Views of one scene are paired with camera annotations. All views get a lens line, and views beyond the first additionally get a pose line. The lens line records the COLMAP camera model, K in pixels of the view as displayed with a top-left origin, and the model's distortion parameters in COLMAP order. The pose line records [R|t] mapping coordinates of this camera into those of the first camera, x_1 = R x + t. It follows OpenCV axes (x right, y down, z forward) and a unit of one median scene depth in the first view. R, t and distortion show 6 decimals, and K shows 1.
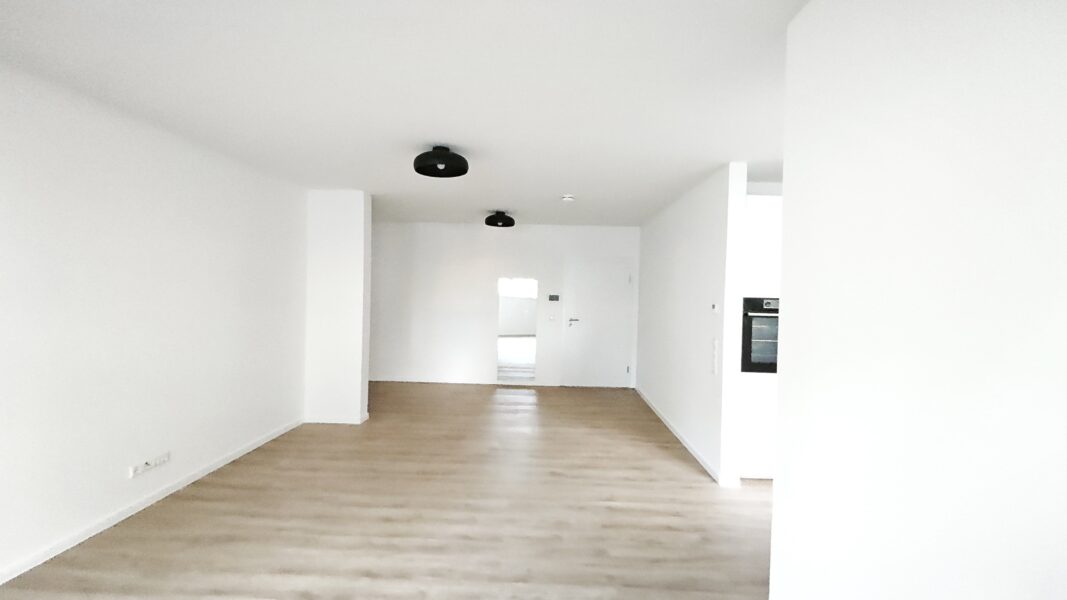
lens RADIAL K [[466.3, 0, 536.2], [0, 466.3, 280.8], [0, 0, 1]] dist [0.000179, -0.000611]
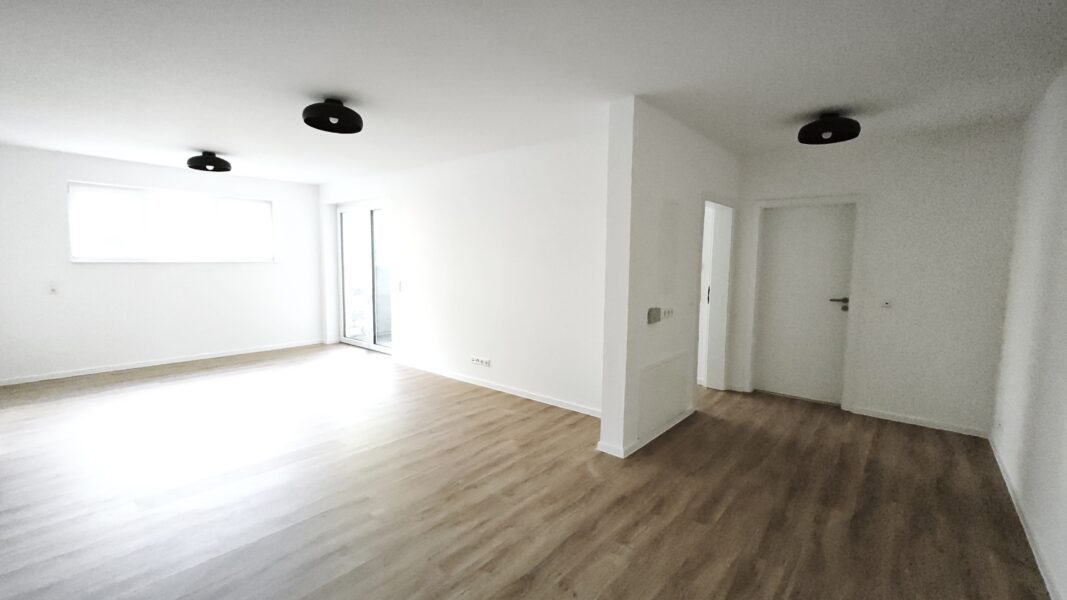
lens RADIAL K [[460.4, 0, 536.7], [0, 460.4, 299.4], [0, 0, 1]] dist [0.000911, -0.000167]
pose [[-0.601347, 0.043012, -0.797829, 0.330863], [-0.006937, 0.998231, 0.059045, 0.068164], [0.798958, 0.041041, -0.599985, 2.013391]]
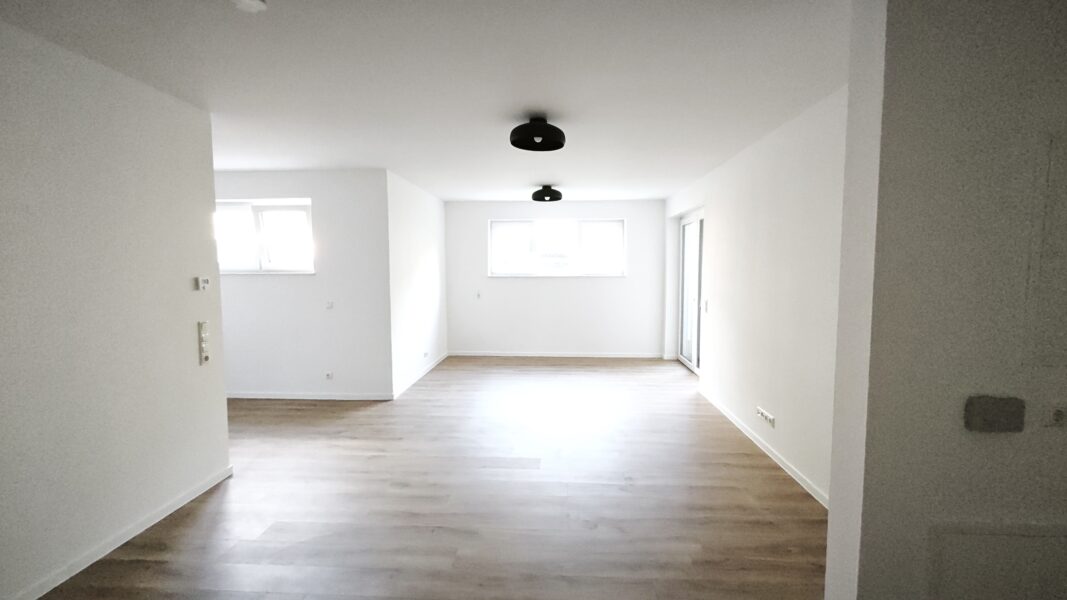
lens RADIAL K [[460.4, 0, 536.7], [0, 460.4, 299.4], [0, 0, 1]] dist [0.000911, -0.000167]
pose [[-0.999768, -0.019830, 0.008366, -0.224747], [-0.019380, 0.998520, 0.050819, 0.036978], [-0.009361, 0.050645, -0.998673, 2.051086]]
